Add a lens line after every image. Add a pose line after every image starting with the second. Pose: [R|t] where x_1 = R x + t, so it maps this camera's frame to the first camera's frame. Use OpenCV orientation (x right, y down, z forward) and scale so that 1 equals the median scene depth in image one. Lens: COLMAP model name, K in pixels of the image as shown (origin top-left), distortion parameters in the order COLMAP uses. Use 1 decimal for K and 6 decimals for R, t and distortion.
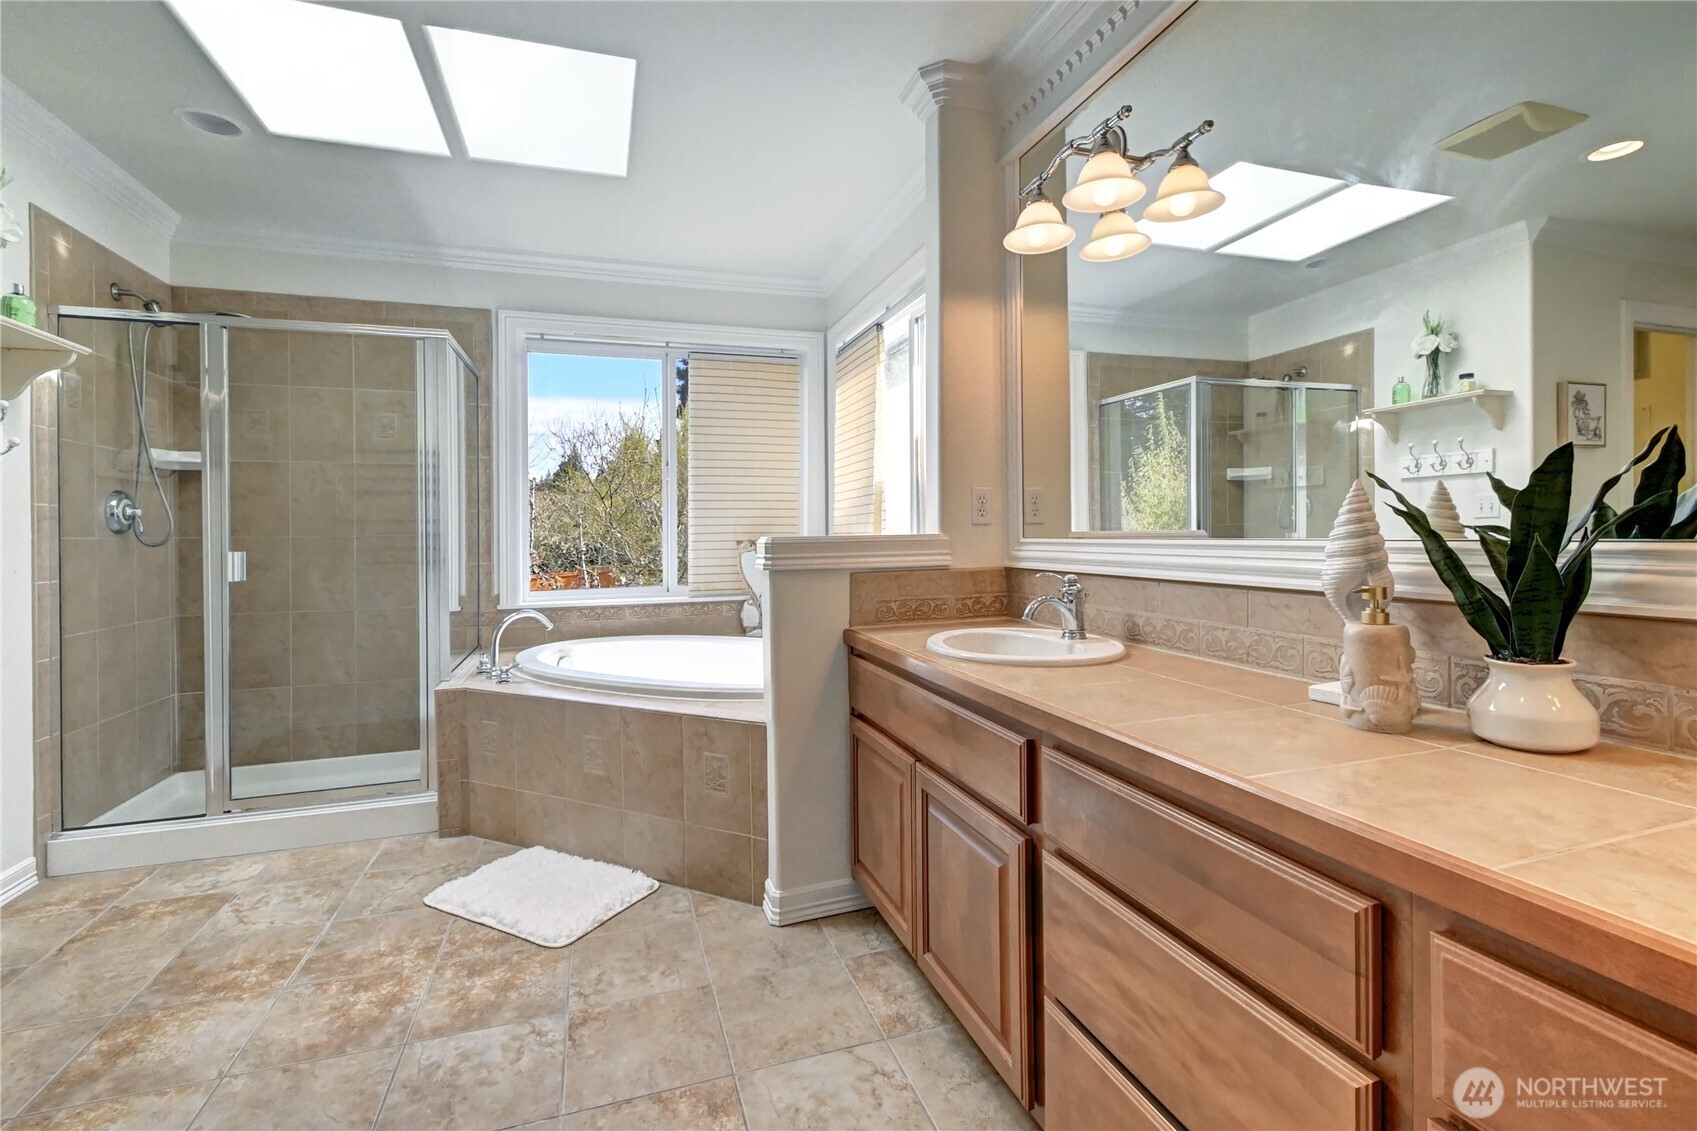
lens RADIAL K [[759.2, 0, 874.9], [0, 759.2, 528.5], [0, 0, 1]] dist [0.002004, -0.004699]
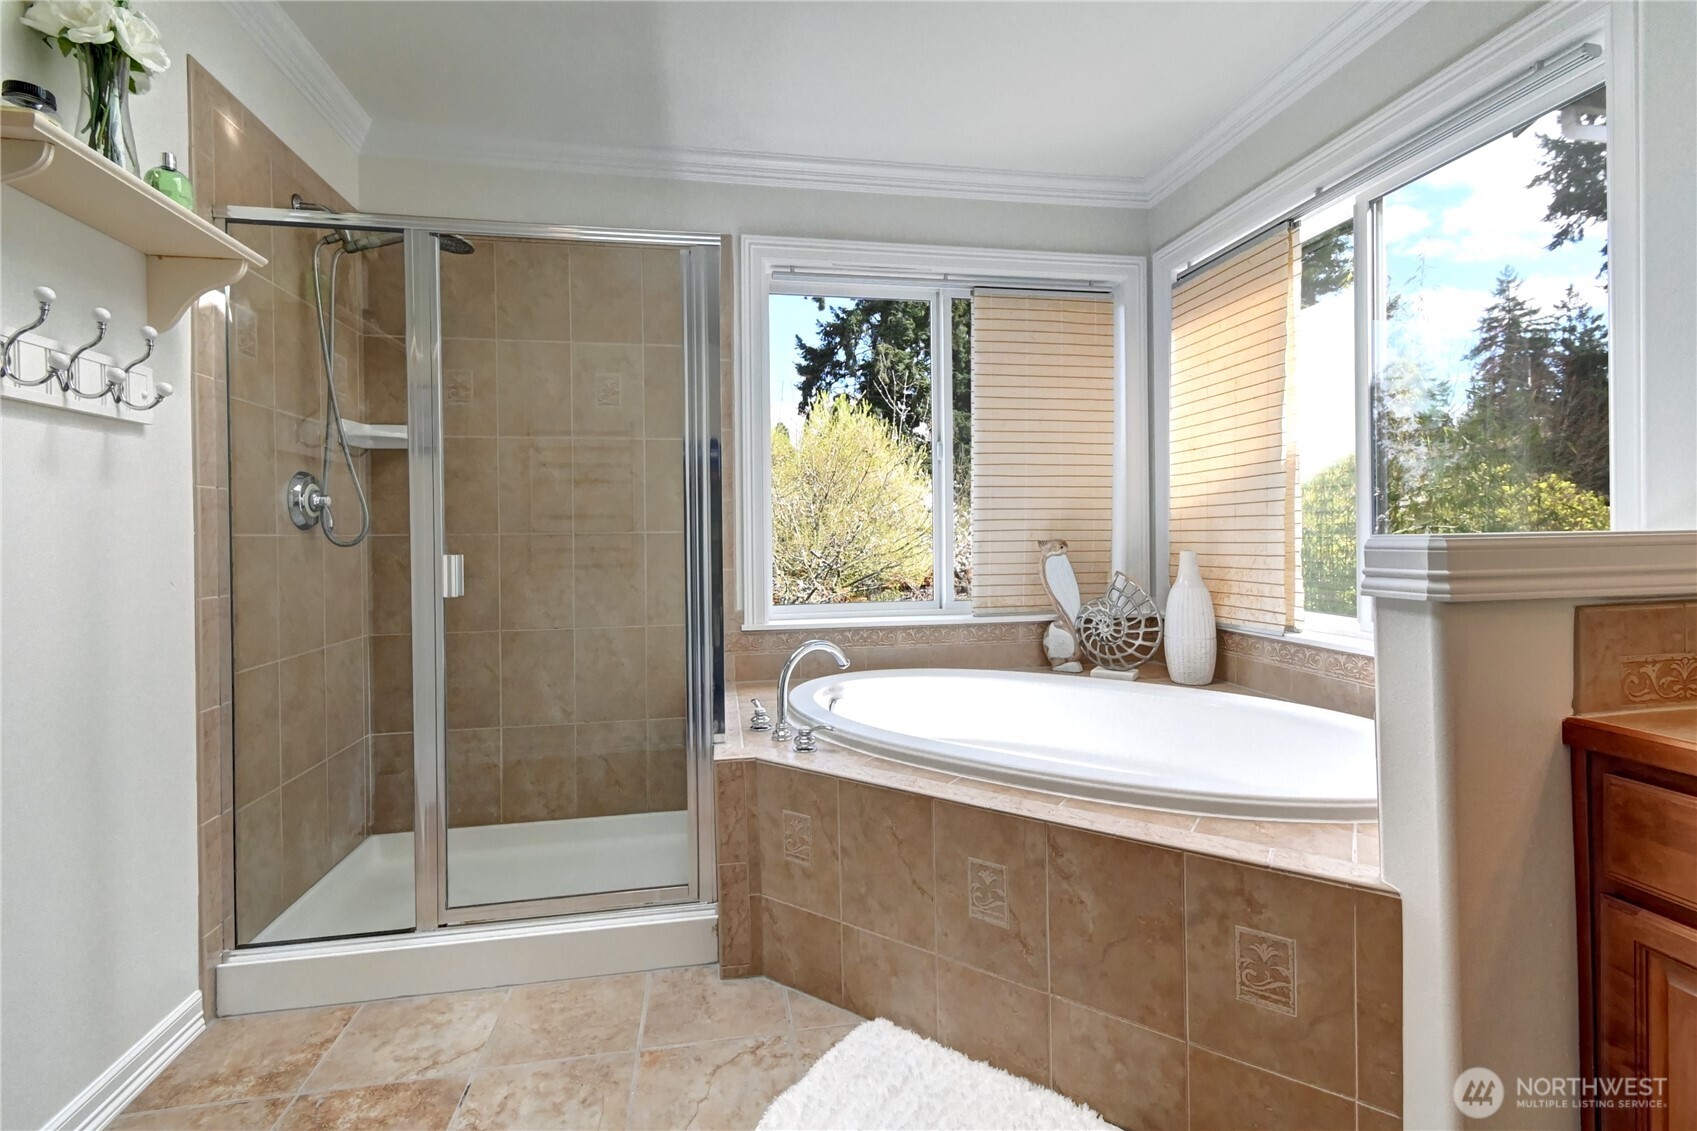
lens RADIAL K [[759.2, 0, 850.1], [0, 759.2, 535.6], [0, 0, 1]] dist [0.002004, -0.004699]
pose [[0.987078, 0.002305, -0.160222, -0.349943], [-0.000667, 0.999947, 0.010275, 0.005174], [0.160237, -0.010036, 0.987028, 0.350058]]
